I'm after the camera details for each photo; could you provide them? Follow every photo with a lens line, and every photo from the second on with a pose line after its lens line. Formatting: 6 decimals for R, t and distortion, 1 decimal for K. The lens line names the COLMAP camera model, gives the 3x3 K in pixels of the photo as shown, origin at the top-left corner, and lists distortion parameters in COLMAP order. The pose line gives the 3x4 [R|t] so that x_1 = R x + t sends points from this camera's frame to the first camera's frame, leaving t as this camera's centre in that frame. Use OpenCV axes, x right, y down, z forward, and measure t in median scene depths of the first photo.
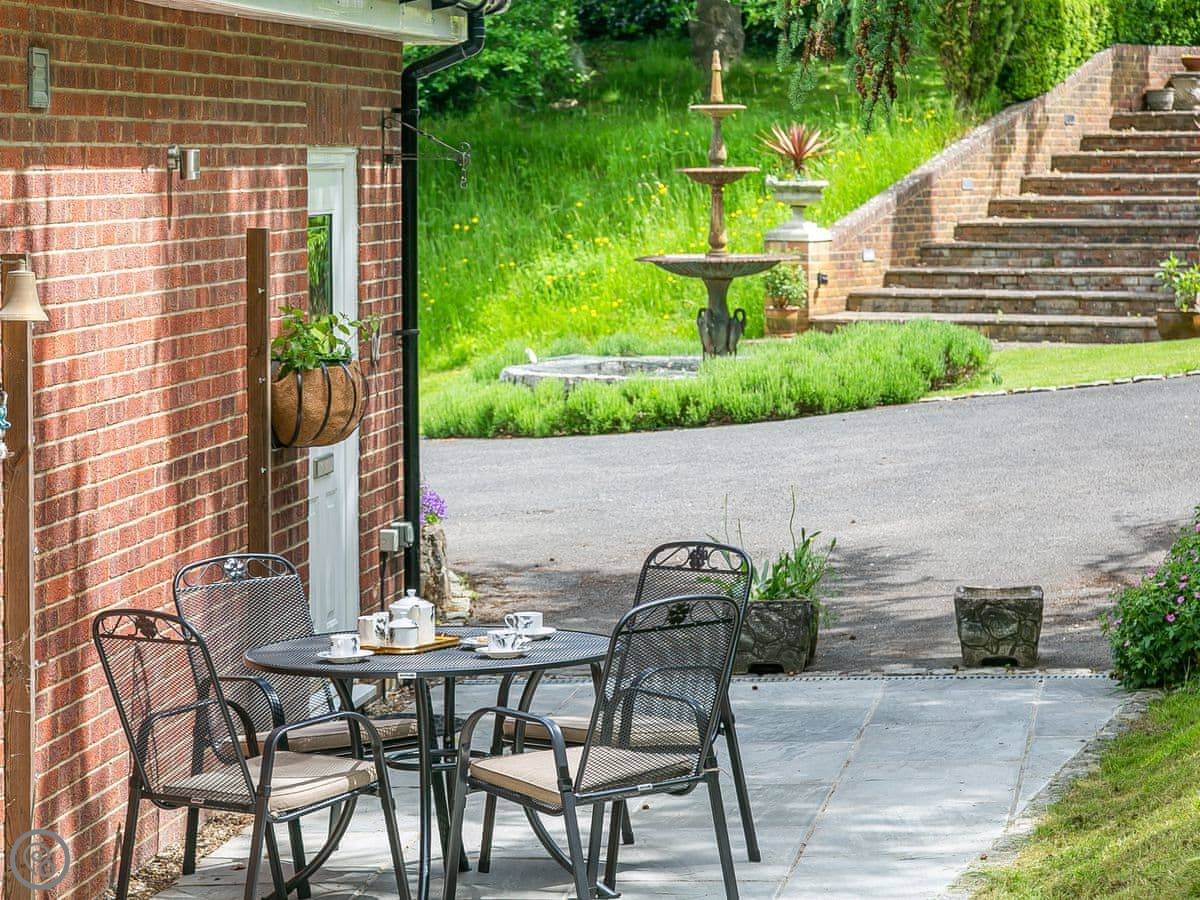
lens RADIAL K [[4034.6, 0, 600.0], [0, 4034.6, 450.0], [0, 0, 1]] dist [-0.085171, -0.746058]
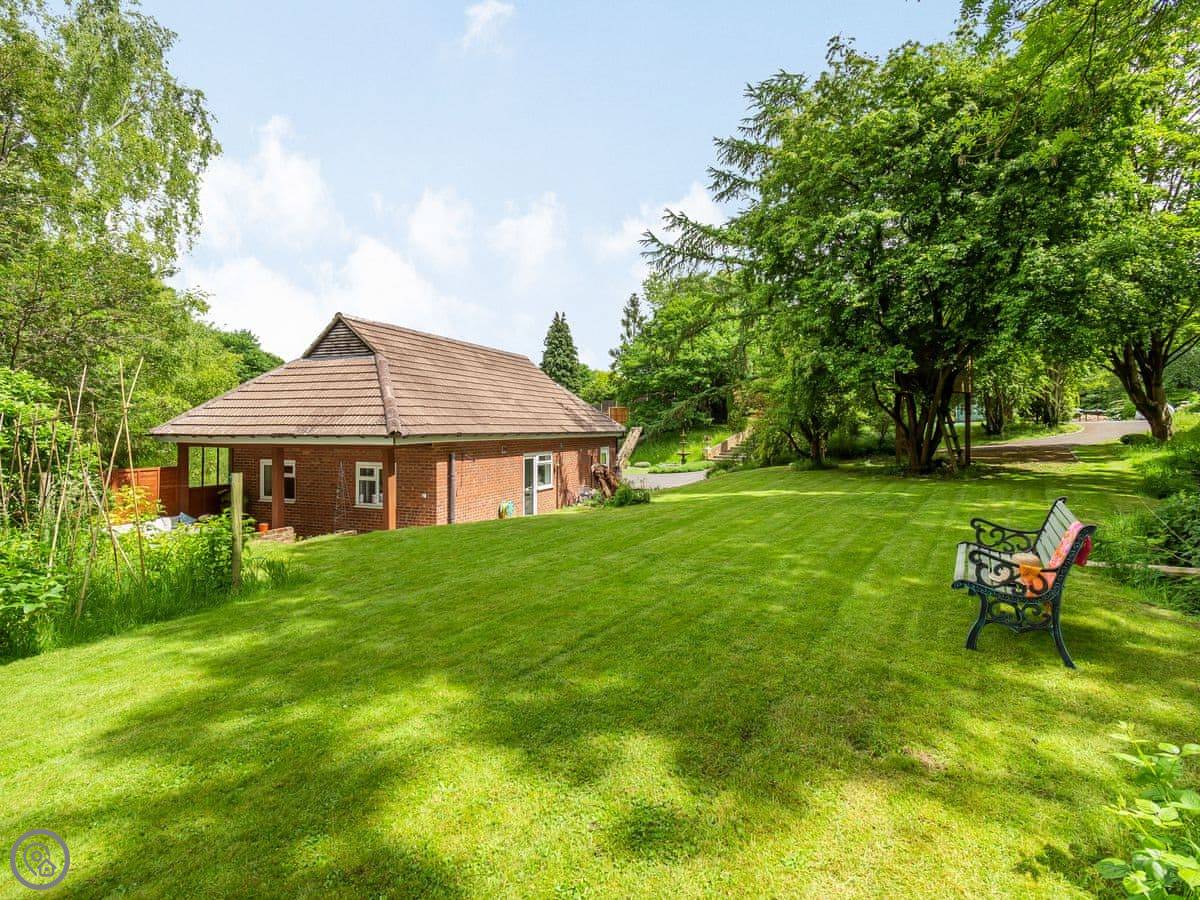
lens RADIAL K [[617.1, 0, 608.4], [0, 617.1, 429.9], [0, 0, 1]] dist [-0.002610, 0.000210]
pose [[0.974205, 0.003725, -0.225636, 0.299416], [-0.019054, 0.997651, -0.065798, -0.013624], [0.224861, 0.068399, 0.971987, -0.547407]]
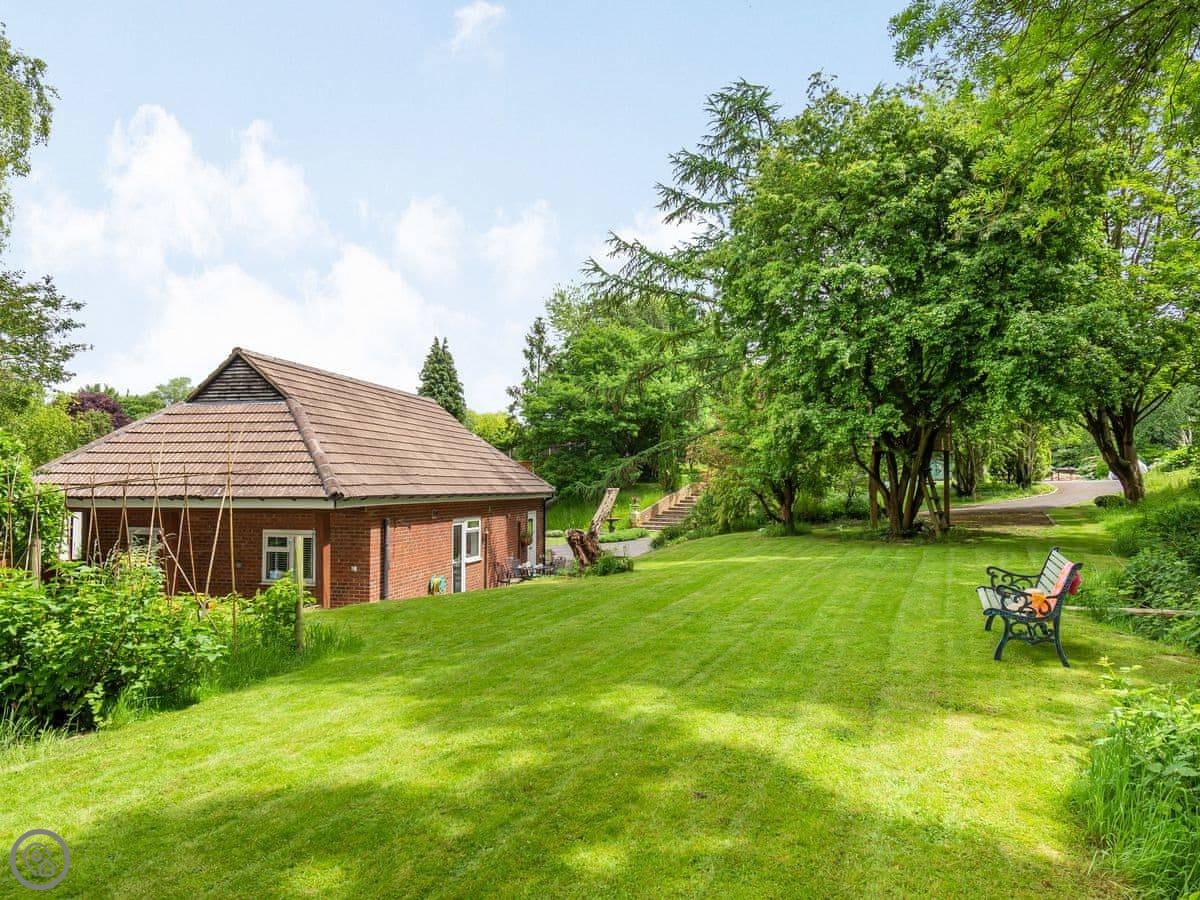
lens RADIAL K [[815.7, 0, 600.4], [0, 815.7, 471.5], [0, 0, 1]] dist [0.002746, -0.004443]
pose [[0.997014, 0.003164, -0.077154, 0.210741], [-0.010081, 0.995943, -0.089424, -0.004158], [0.076558, 0.089934, 0.993001, -0.719252]]
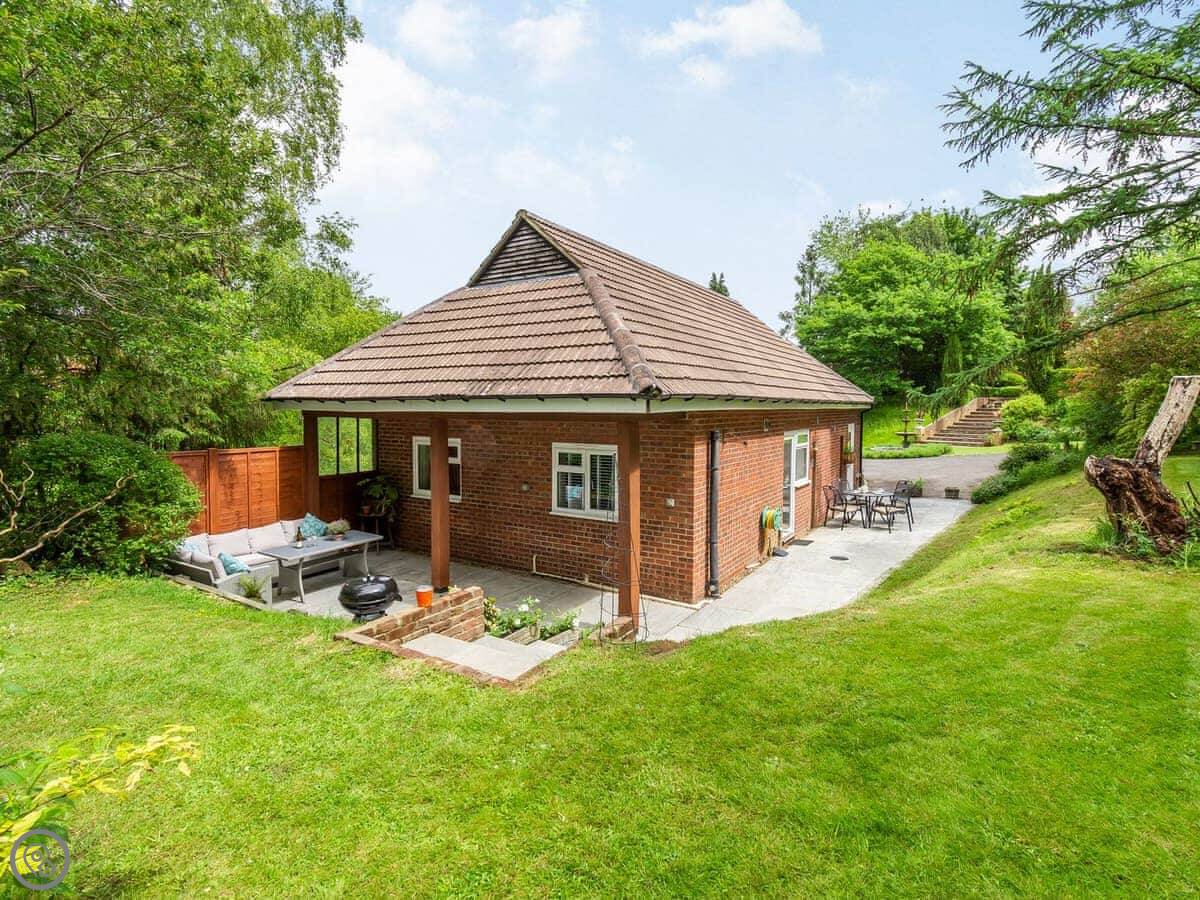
lens RADIAL K [[598.3, 0, 602.2], [0, 598.3, 441.5], [0, 0, 1]] dist [0.002365, -0.000072]
pose [[0.906835, 0.028864, -0.420496, -0.017360], [-0.034344, 0.999395, -0.005465, -0.019099], [0.420084, 0.019397, 0.907278, -0.201833]]
